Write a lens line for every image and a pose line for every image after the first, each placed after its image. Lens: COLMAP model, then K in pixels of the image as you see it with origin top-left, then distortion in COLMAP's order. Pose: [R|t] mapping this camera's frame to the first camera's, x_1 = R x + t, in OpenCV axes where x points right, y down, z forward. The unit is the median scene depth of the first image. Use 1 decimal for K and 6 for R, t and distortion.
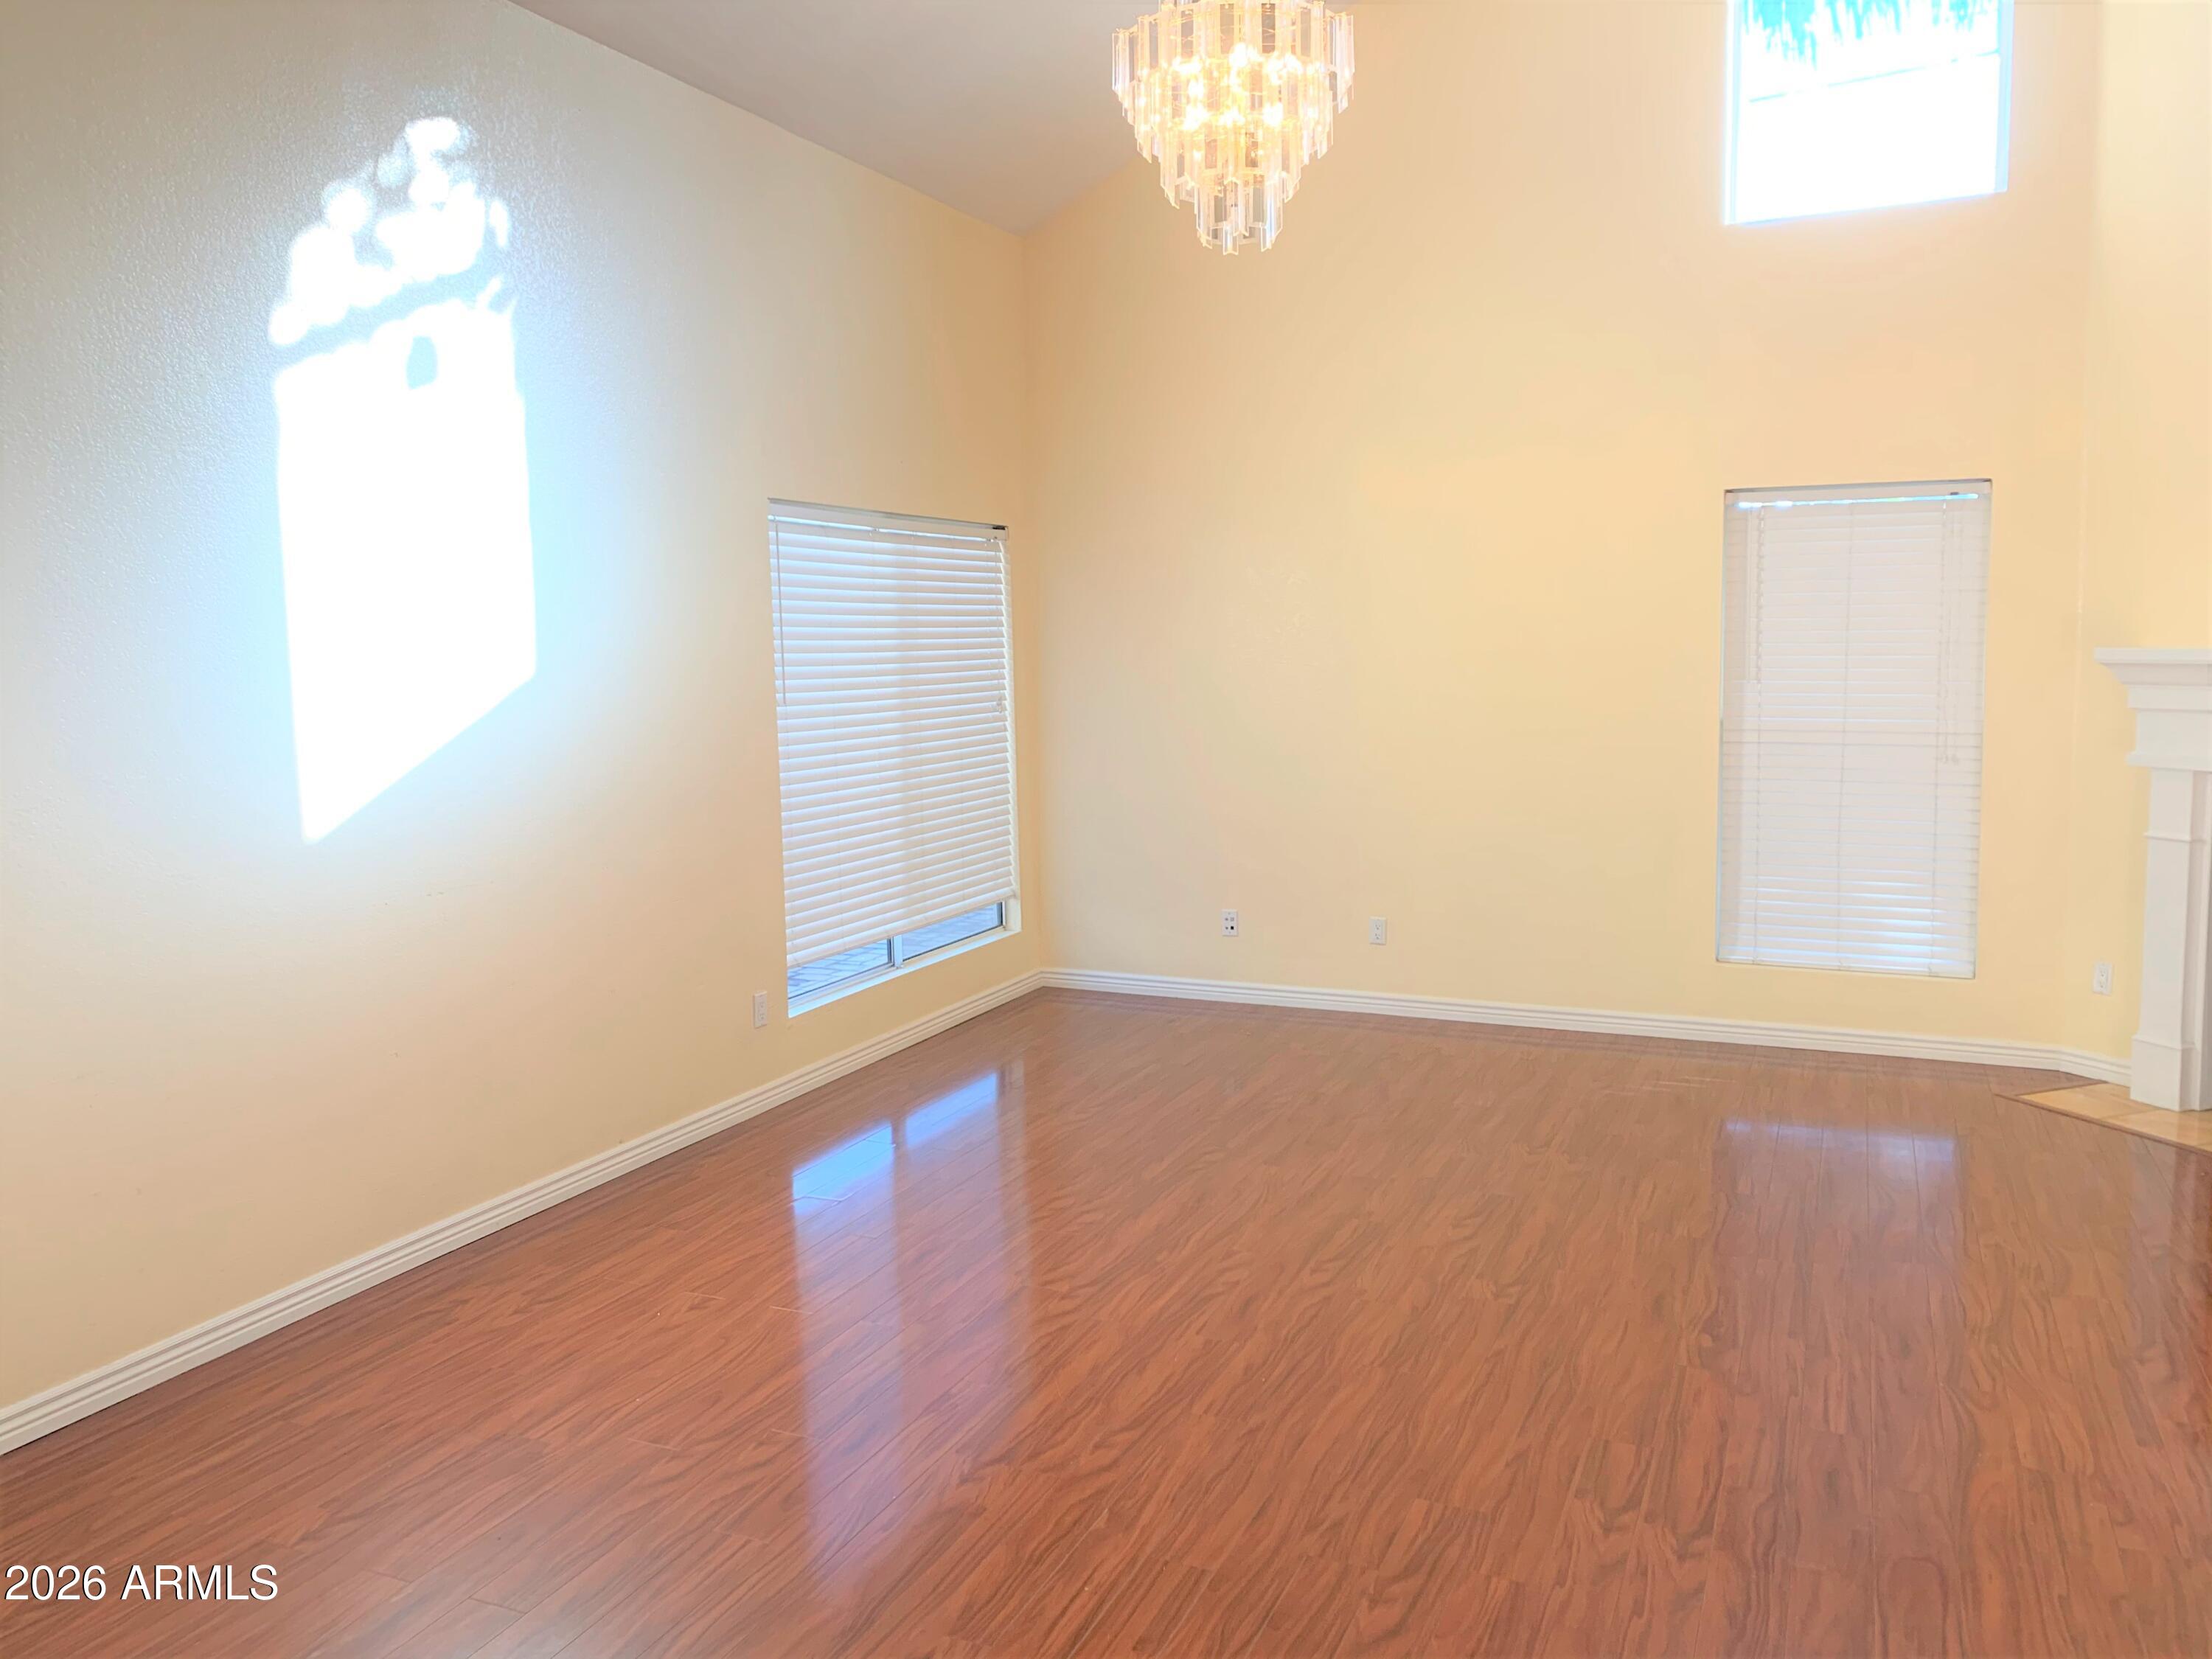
lens RADIAL K [[1653.0, 0, 1141.5], [0, 1653.0, 784.1], [0, 0, 1]] dist [0.105028, -0.170761]
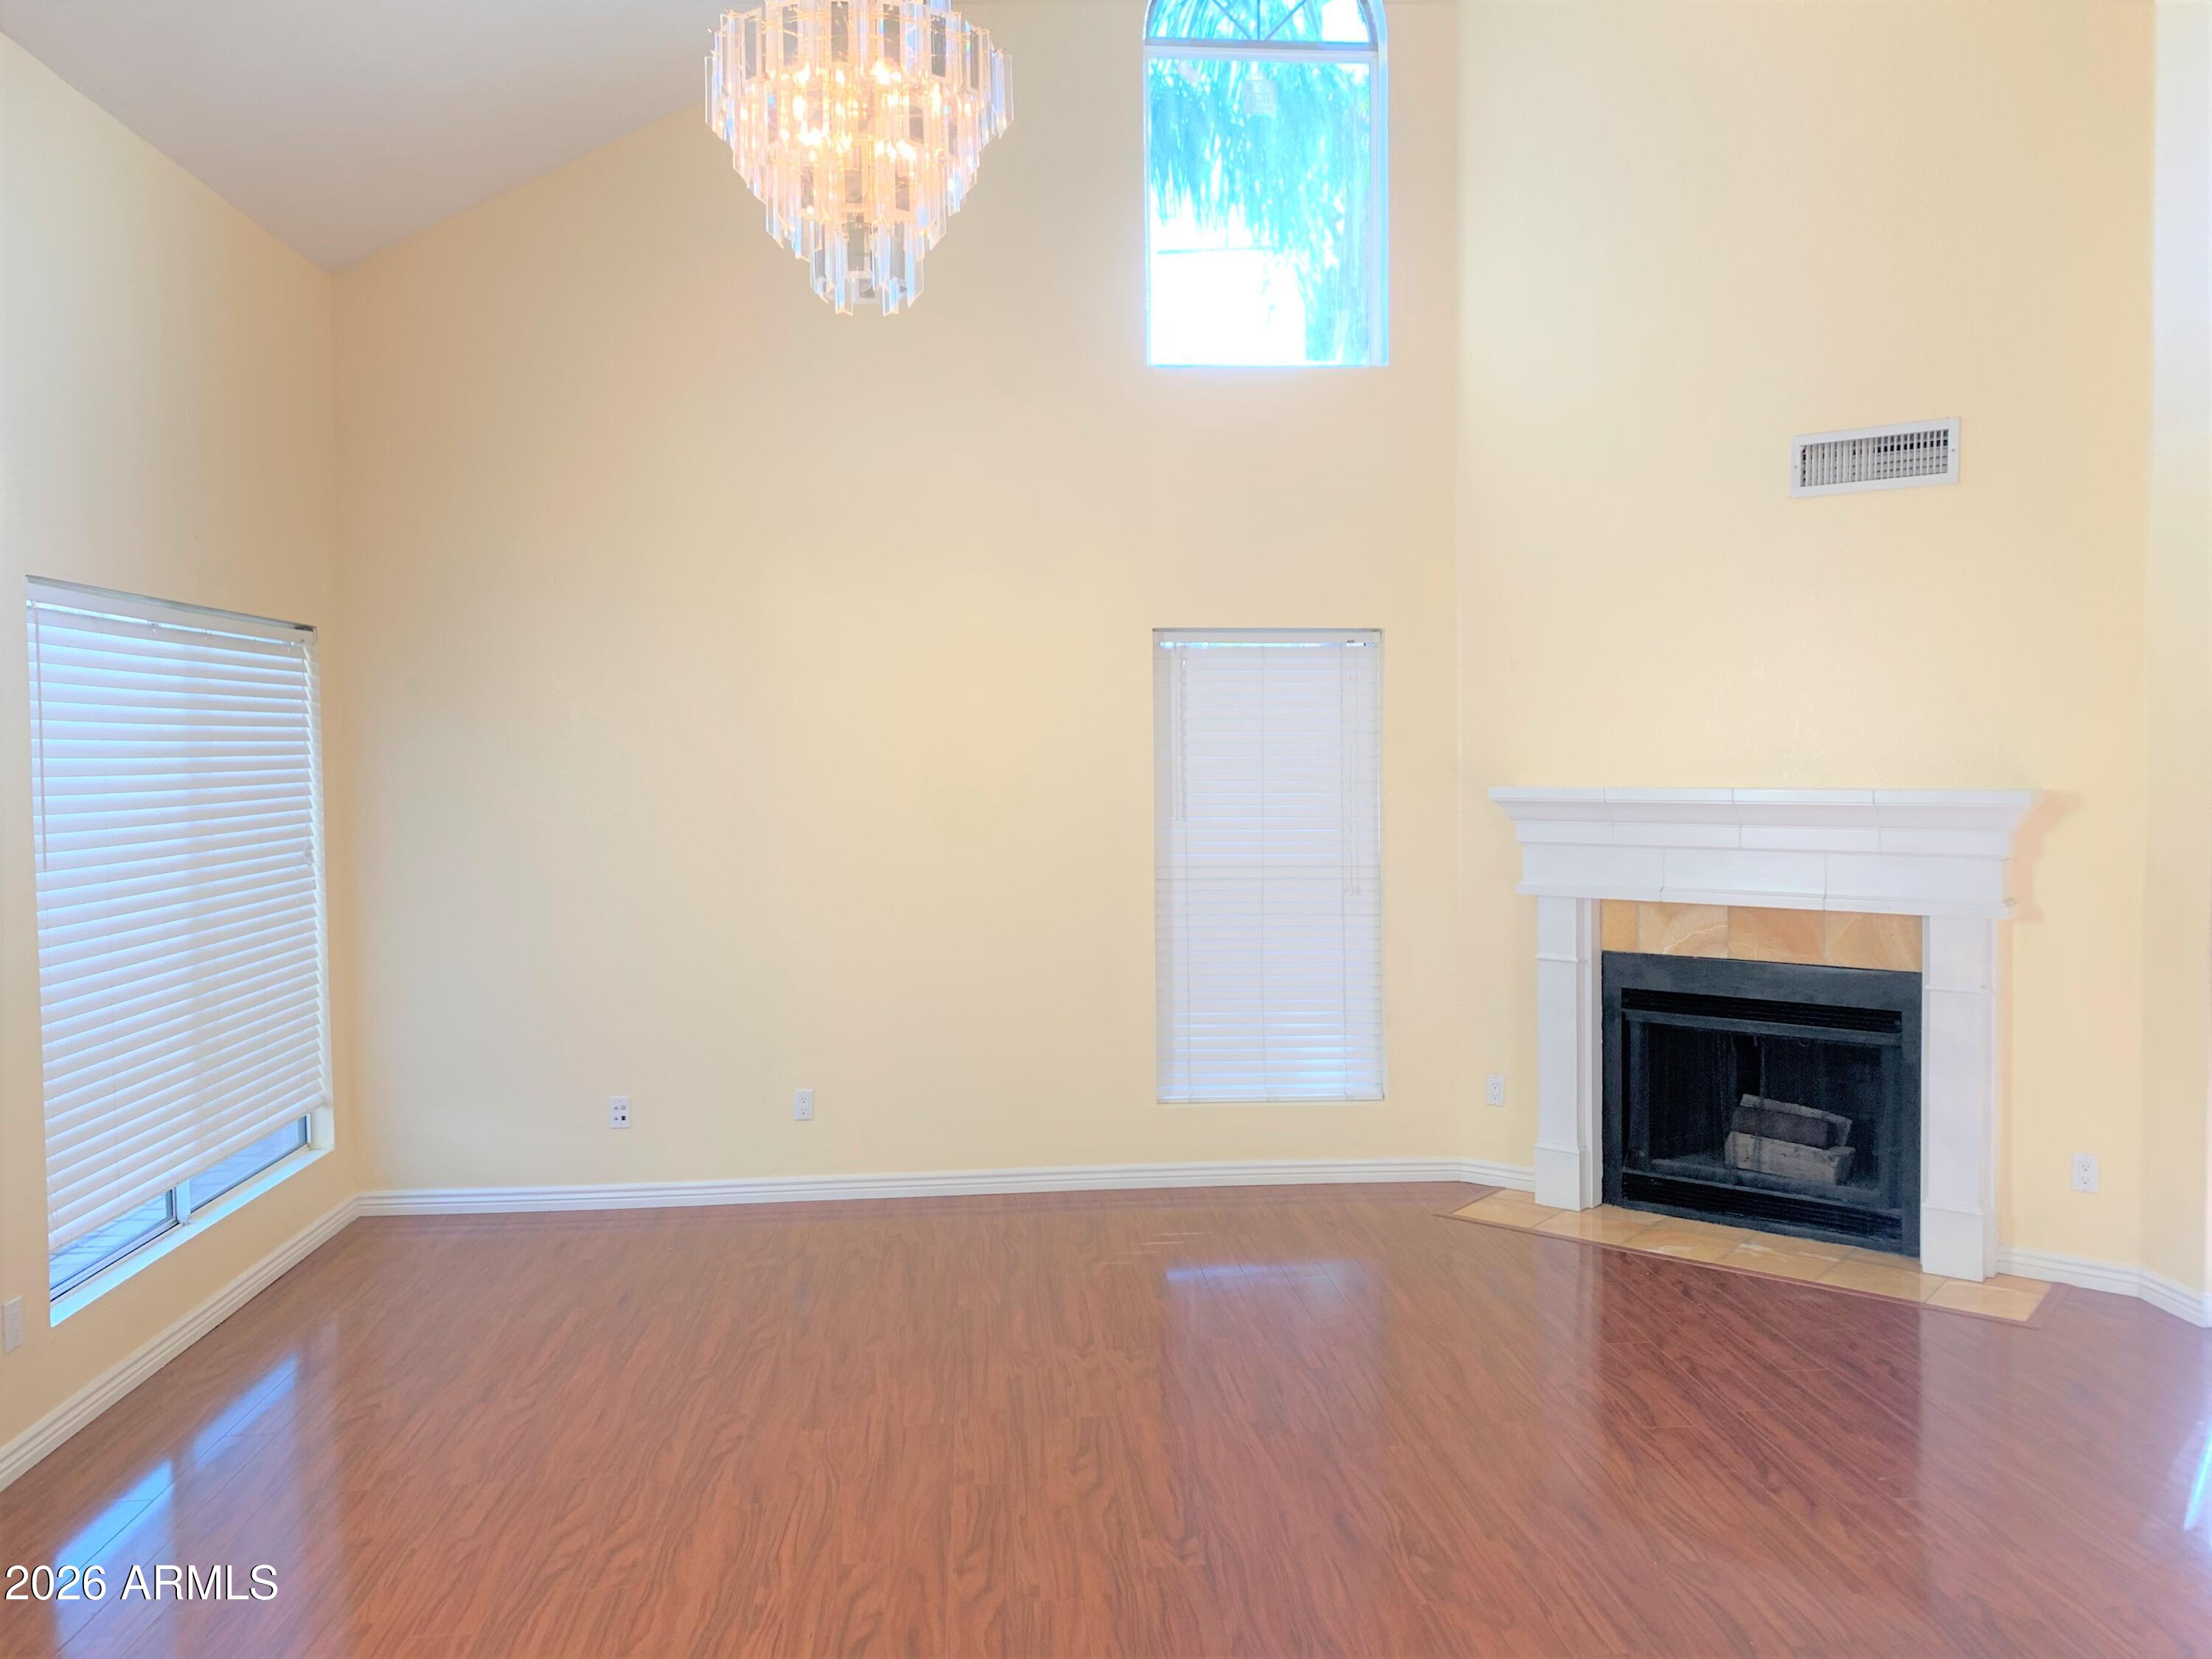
lens RADIAL K [[1653.0, 0, 1141.5], [0, 1653.0, 784.1], [0, 0, 1]] dist [0.105028, -0.170761]
pose [[0.878547, -0.000537, 0.477655, -0.145270], [0.034616, 0.997441, -0.062548, -0.023105], [-0.476399, 0.071486, 0.876318, 0.158896]]
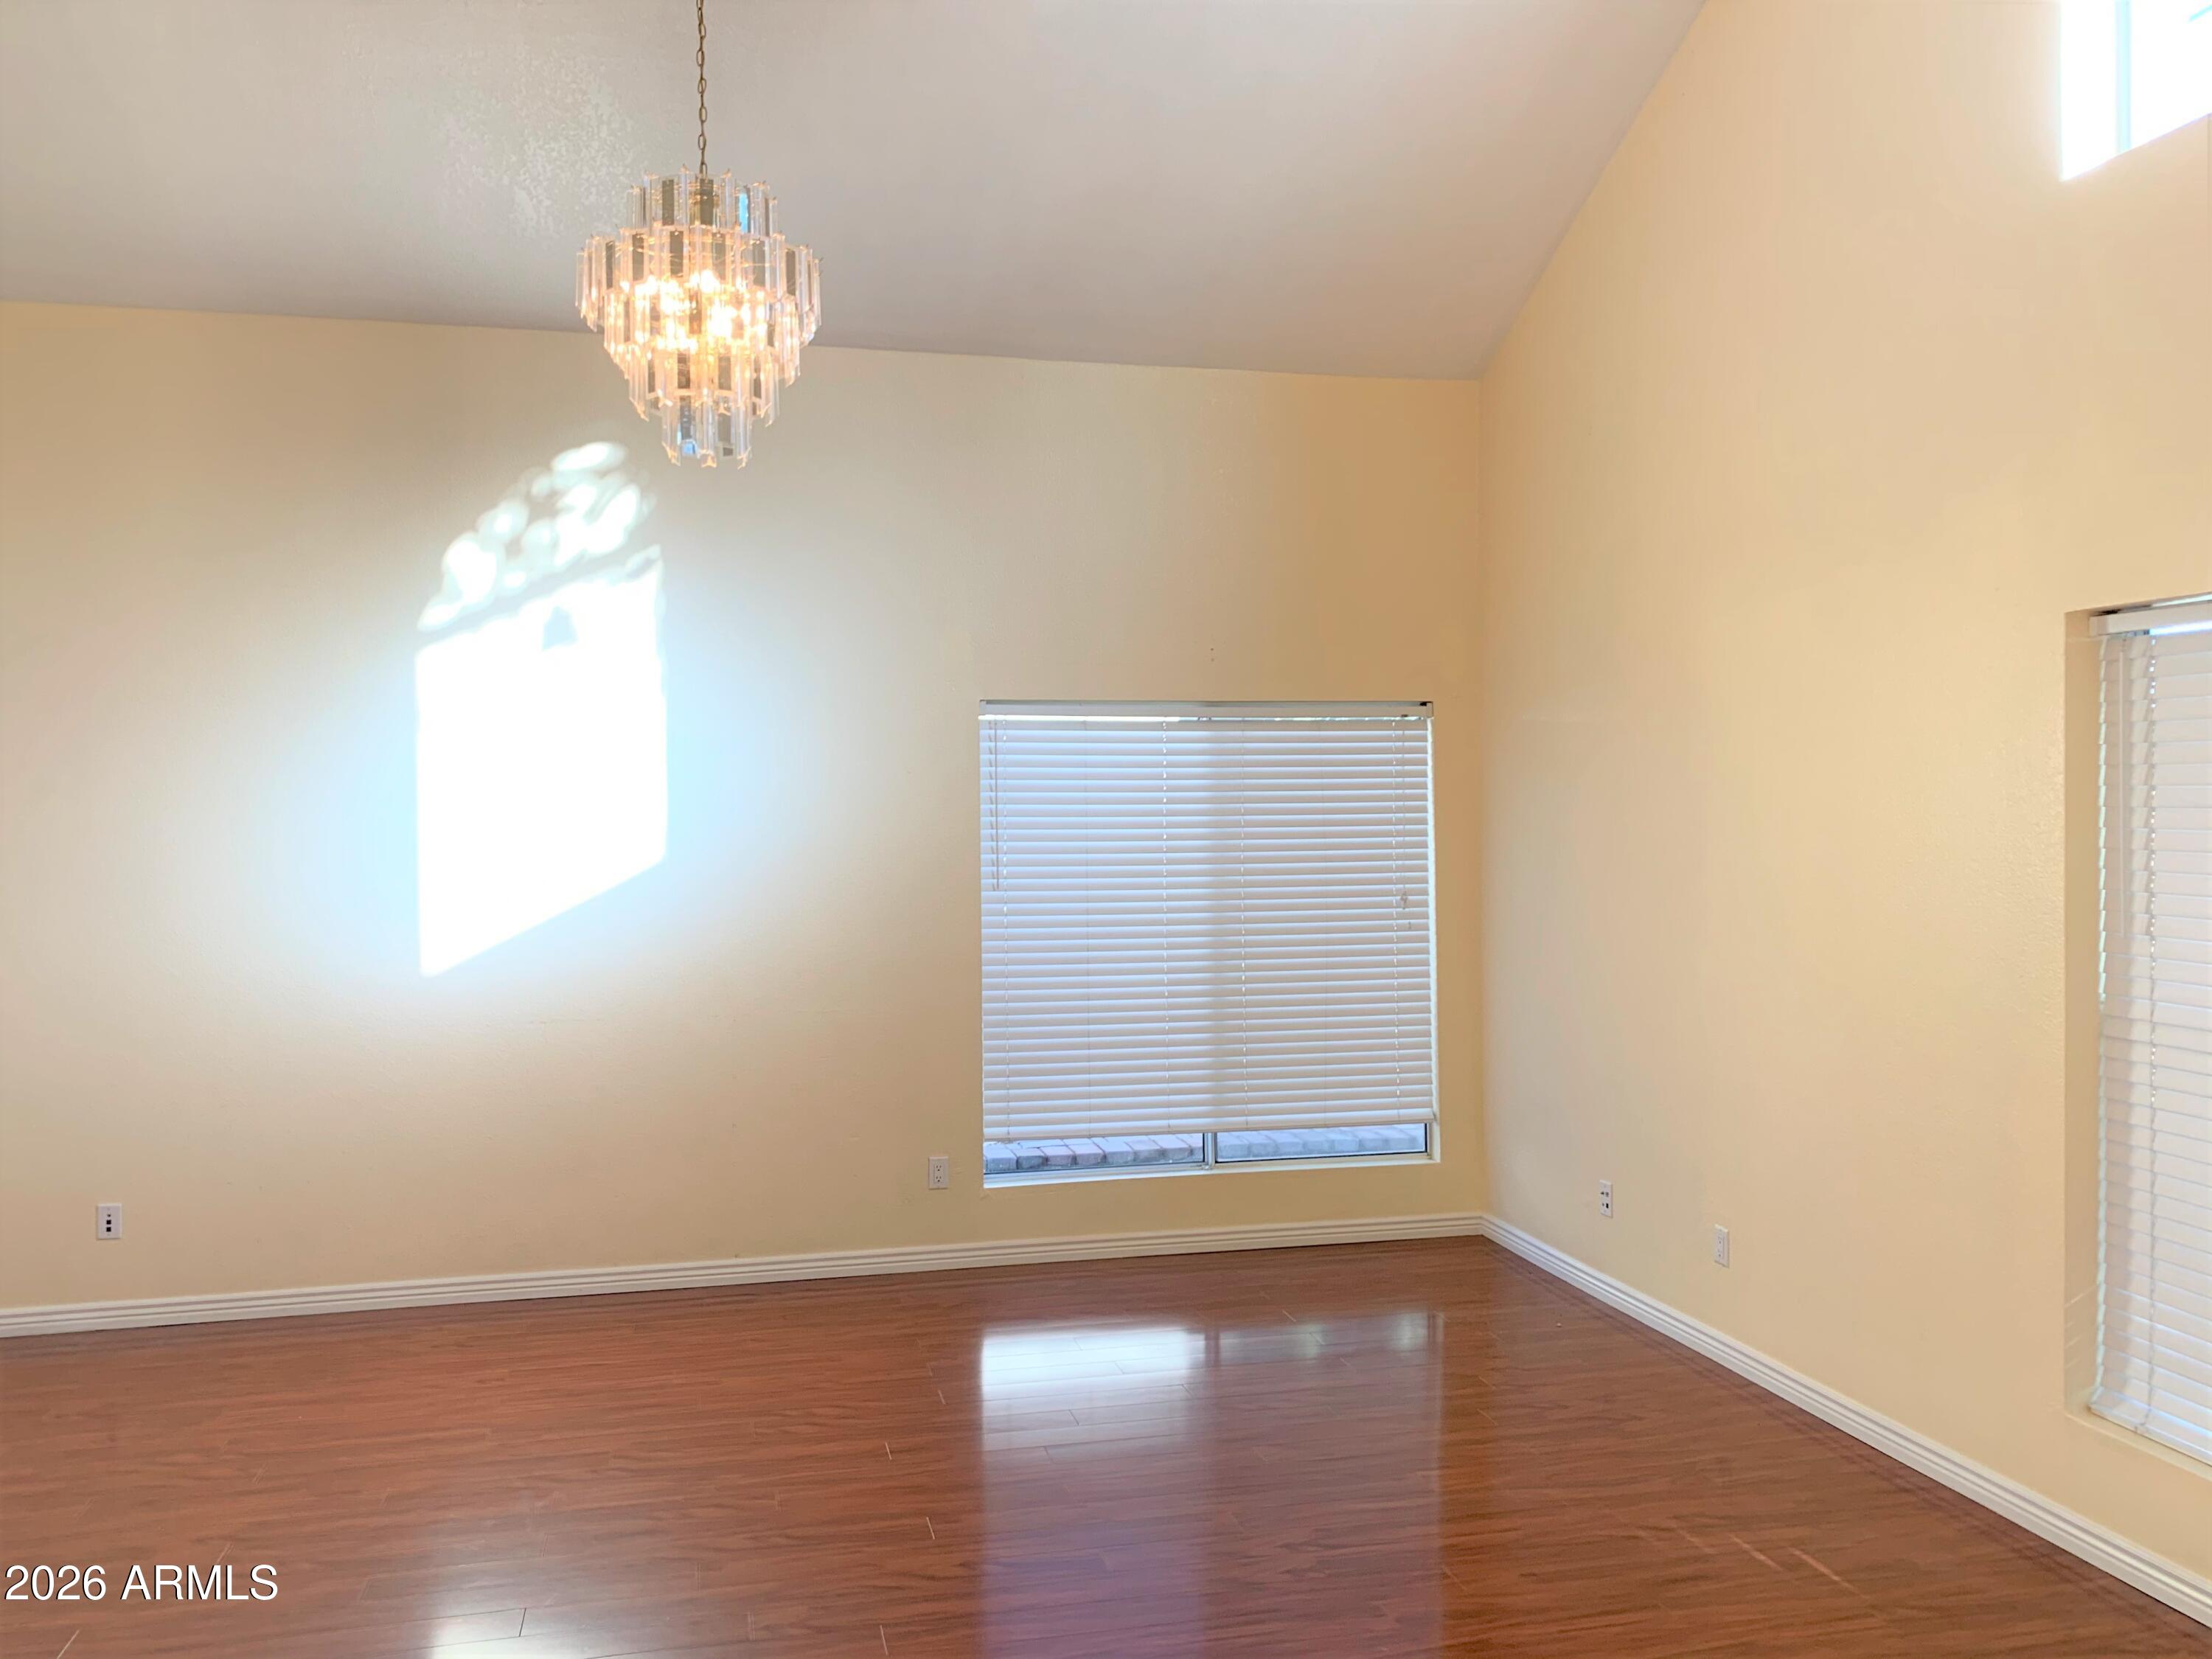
lens RADIAL K [[1753.3, 0, 1162.0], [0, 1753.3, 811.1], [0, 0, 1]] dist [0.110509, -0.206367]
pose [[0.599821, 0.018966, -0.799909, 0.725961], [-0.073551, 0.996793, -0.031520, -0.068644], [0.796746, 0.077740, 0.599293, 0.393919]]
